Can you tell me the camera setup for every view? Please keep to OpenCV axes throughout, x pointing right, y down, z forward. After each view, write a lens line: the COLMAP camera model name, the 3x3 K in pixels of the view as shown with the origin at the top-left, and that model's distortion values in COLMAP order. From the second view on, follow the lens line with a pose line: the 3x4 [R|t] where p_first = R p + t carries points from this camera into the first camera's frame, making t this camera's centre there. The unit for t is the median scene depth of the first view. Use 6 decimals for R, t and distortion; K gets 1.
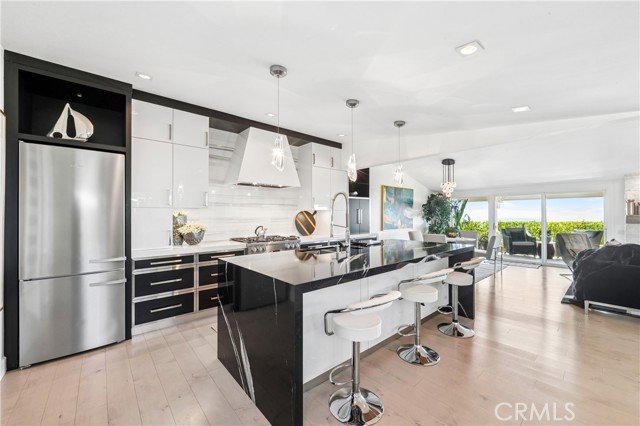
lens RADIAL K [[254.3, 0, 330.6], [0, 254.3, 216.5], [0, 0, 1]] dist [-0.001576, -0.000067]
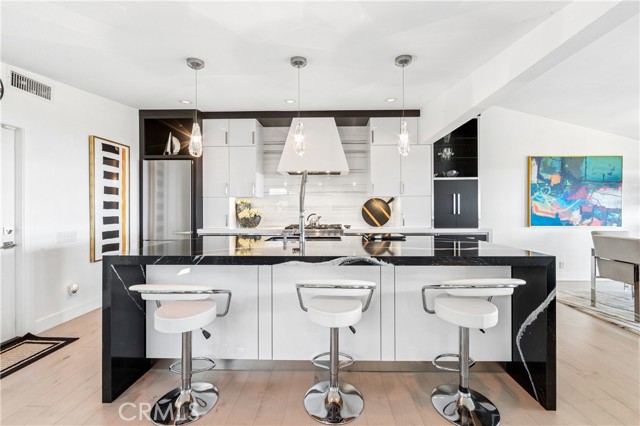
lens RADIAL K [[254.3, 0, 320.2], [0, 254.3, 212.6], [0, 0, 1]] dist [-0.001576, -0.000067]
pose [[0.729166, 0.008501, -0.684284, 0.357522], [-0.001642, 0.999942, 0.010673, 0.018731], [0.684335, -0.006659, 0.729138, 0.229323]]
